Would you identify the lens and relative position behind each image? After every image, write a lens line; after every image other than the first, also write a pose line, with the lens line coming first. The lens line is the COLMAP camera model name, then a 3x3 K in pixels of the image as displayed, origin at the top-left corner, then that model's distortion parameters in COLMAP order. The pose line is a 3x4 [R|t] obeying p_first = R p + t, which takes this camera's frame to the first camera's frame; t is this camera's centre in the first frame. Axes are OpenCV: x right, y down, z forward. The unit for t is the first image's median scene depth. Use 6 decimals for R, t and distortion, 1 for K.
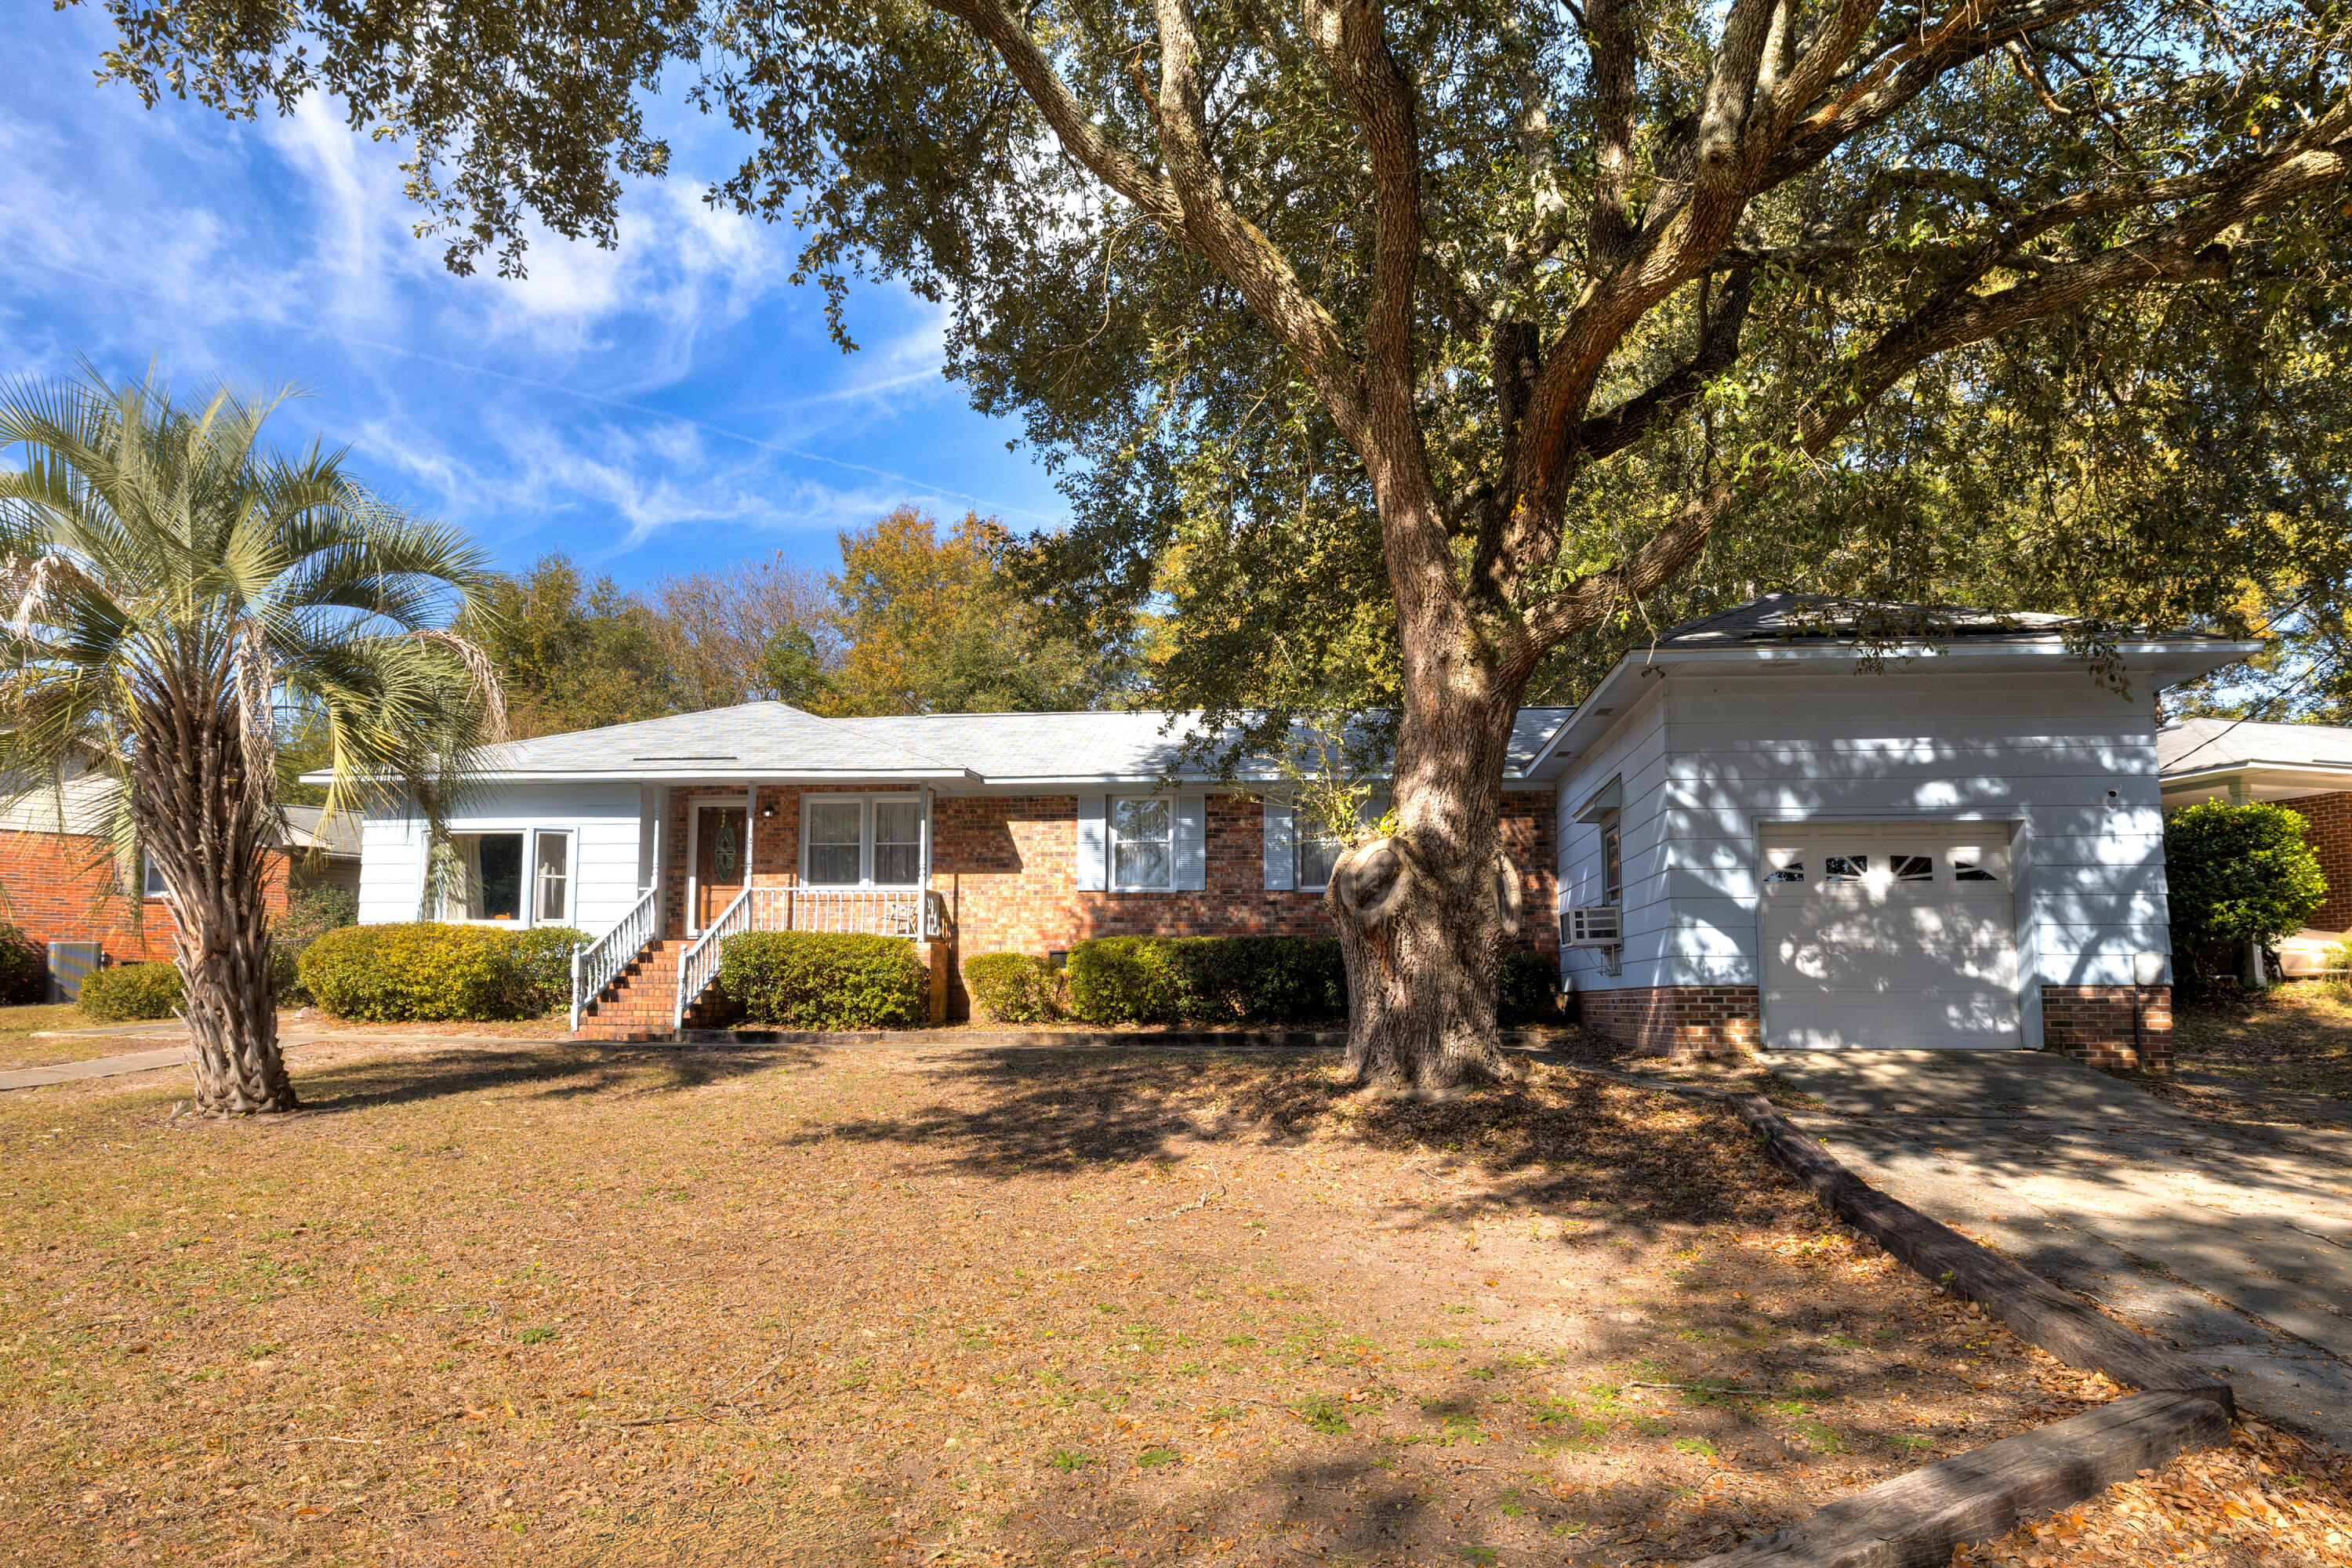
lens RADIAL K [[1338.6, 0, 1214.6], [0, 1338.6, 911.7], [0, 0, 1]] dist [0.000589, 0.000030]
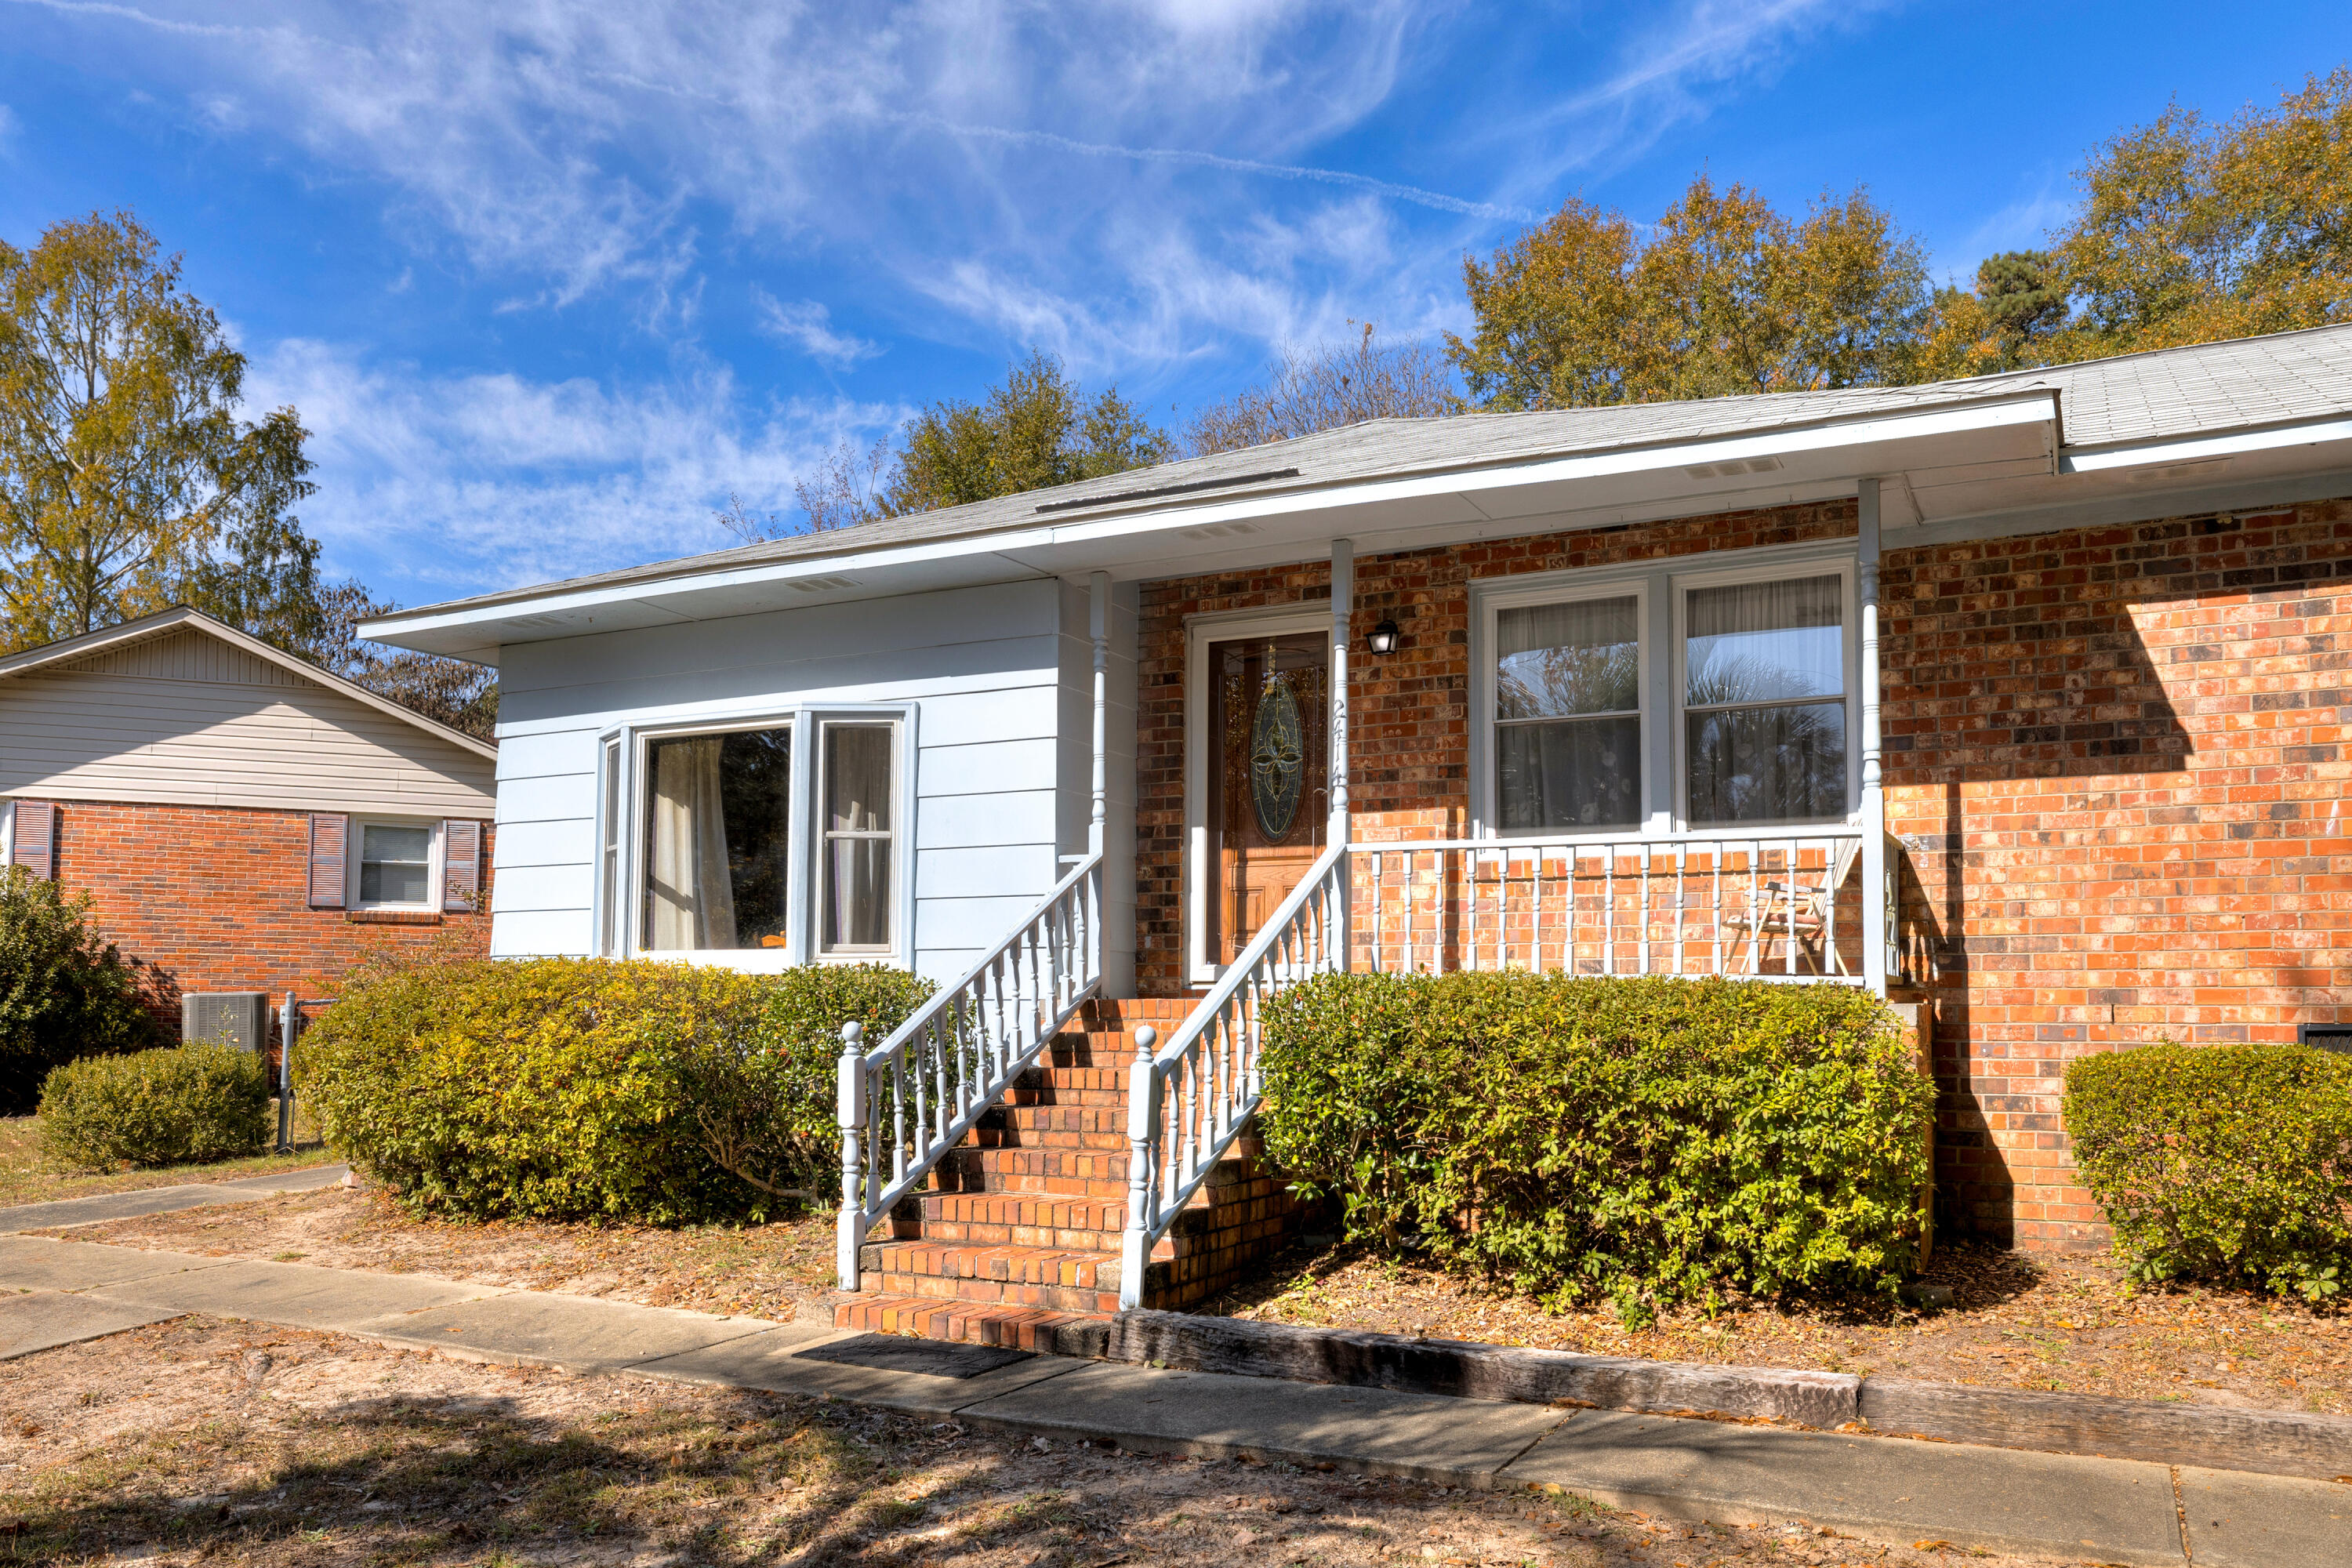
lens RADIAL K [[2820.5, 0, 1176.0], [0, 2820.5, 784.0], [0, 0, 1]] dist [0.000424, -0.009662]
pose [[0.923982, -0.038393, -0.380503, -0.111983], [0.021883, 0.998626, -0.047623, 0.000077], [0.381809, 0.035676, 0.923552, 0.318077]]
